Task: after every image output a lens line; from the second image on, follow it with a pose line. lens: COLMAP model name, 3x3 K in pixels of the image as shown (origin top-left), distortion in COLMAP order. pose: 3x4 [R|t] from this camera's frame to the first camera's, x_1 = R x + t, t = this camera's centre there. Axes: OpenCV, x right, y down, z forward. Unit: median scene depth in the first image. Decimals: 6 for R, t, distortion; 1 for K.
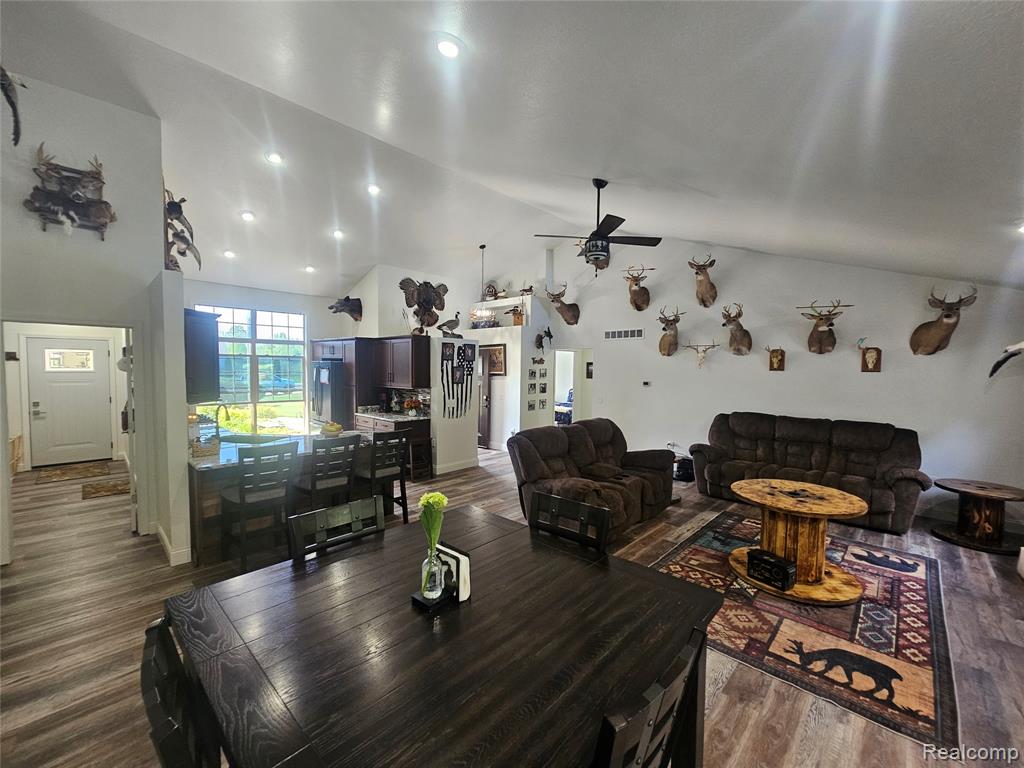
lens RADIAL K [[418.7, 0, 511.3], [0, 418.7, 385.3], [0, 0, 1]] dist [-0.000365, -0.000037]
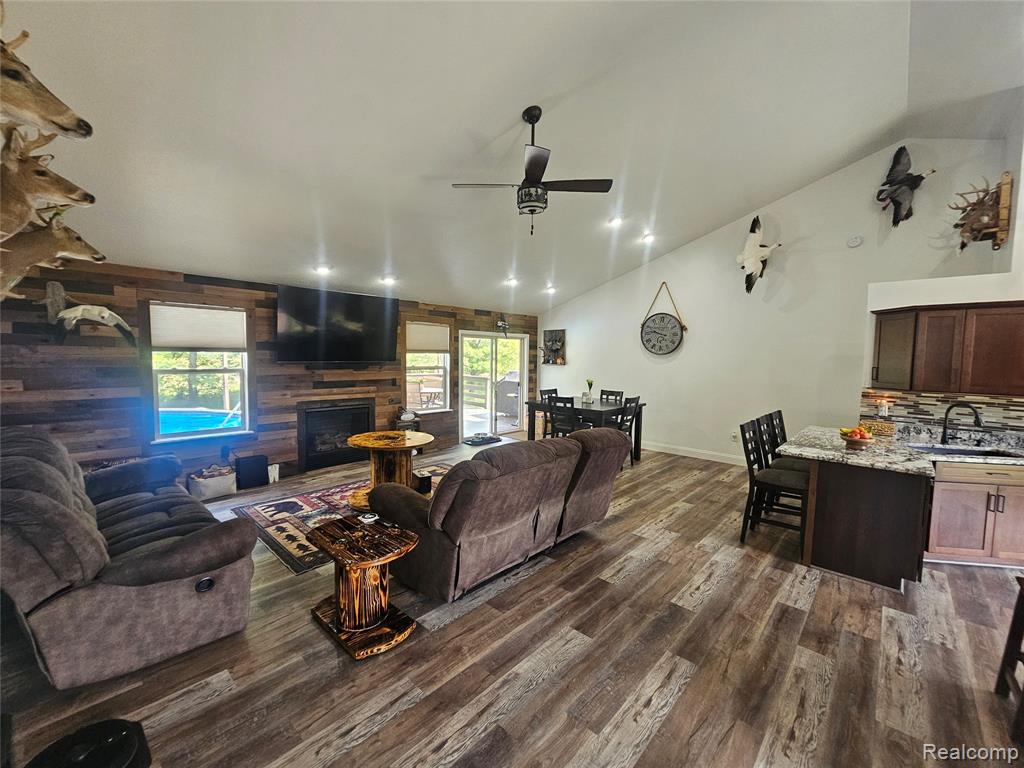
lens RADIAL K [[418.7, 0, 511.6], [0, 418.7, 380.6], [0, 0, 1]] dist [-0.000365, -0.000037]
pose [[-0.999346, -0.027769, -0.023157, 0.167389], [-0.030121, 0.993659, 0.108323, -0.043233], [0.020002, 0.108950, -0.993846, 1.191939]]
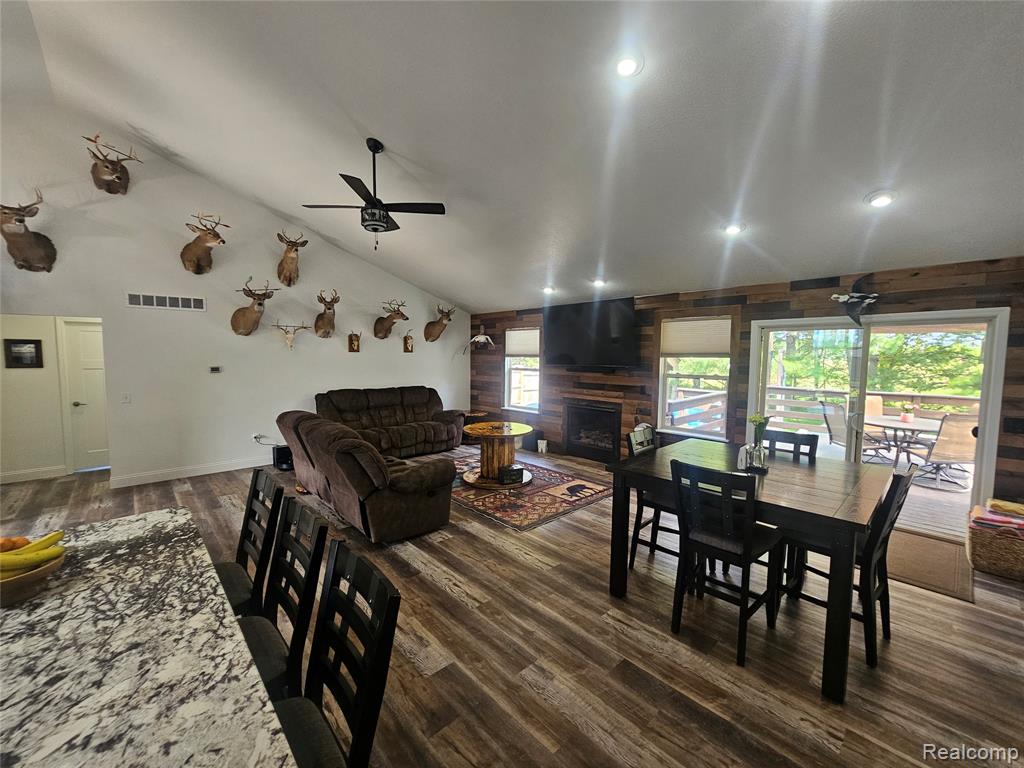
lens RADIAL K [[418.7, 0, 512.0], [0, 418.7, 382.8], [0, 0, 1]] dist [-0.000365, -0.000037]
pose [[0.059632, -0.078717, 0.995112, -0.464294], [0.041083, 0.996235, 0.076344, -0.017856], [-0.997375, 0.036329, 0.062641, 0.427460]]
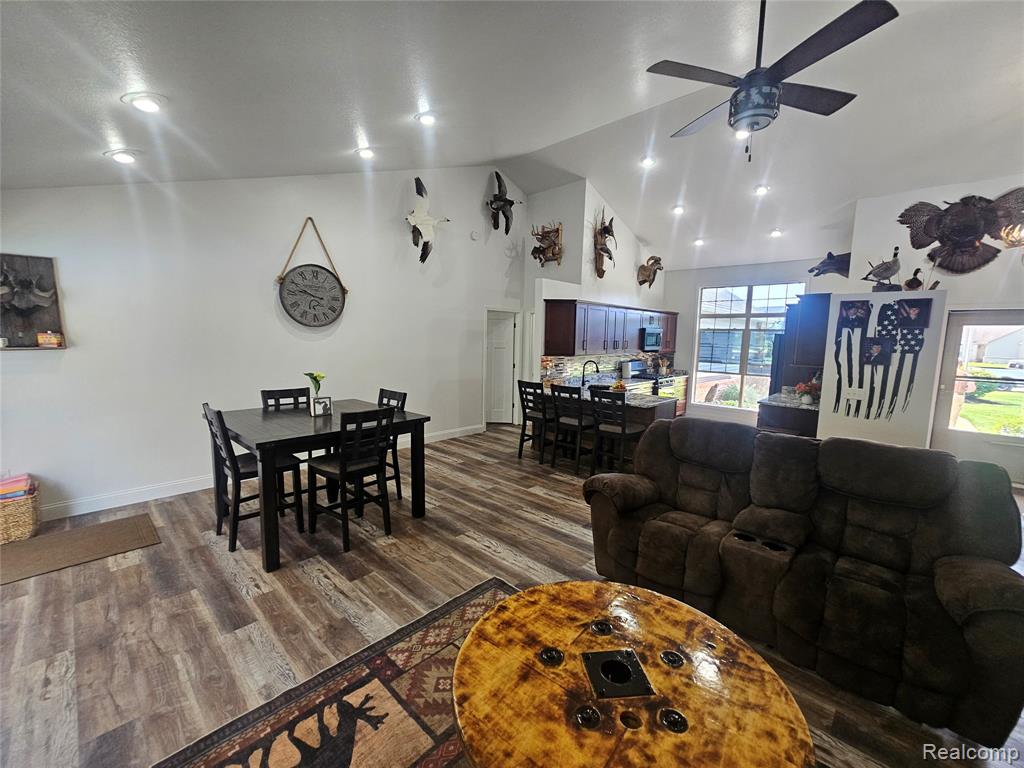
lens RADIAL K [[418.7, 0, 509.3], [0, 418.7, 384.4], [0, 0, 1]] dist [-0.000365, -0.000037]
pose [[0.006814, 0.103293, -0.994628, 0.506632], [-0.067069, 0.992458, 0.102608, -0.002426], [0.997725, 0.066009, 0.013690, 0.455233]]
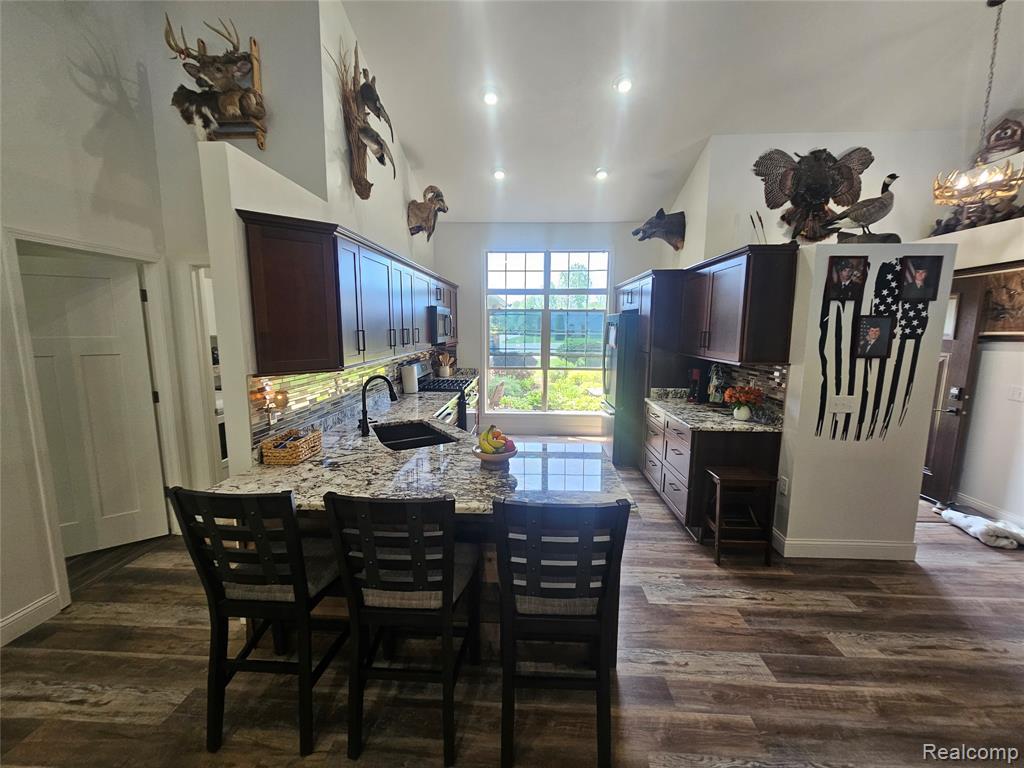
lens RADIAL K [[418.7, 0, 509.9], [0, 418.7, 384.1], [0, 0, 1]] dist [-0.000365, -0.000037]
pose [[0.648240, 0.095101, -0.755474, -0.045426], [-0.031652, 0.994678, 0.098053, -0.007740], [0.760778, -0.039650, 0.647799, 0.479407]]
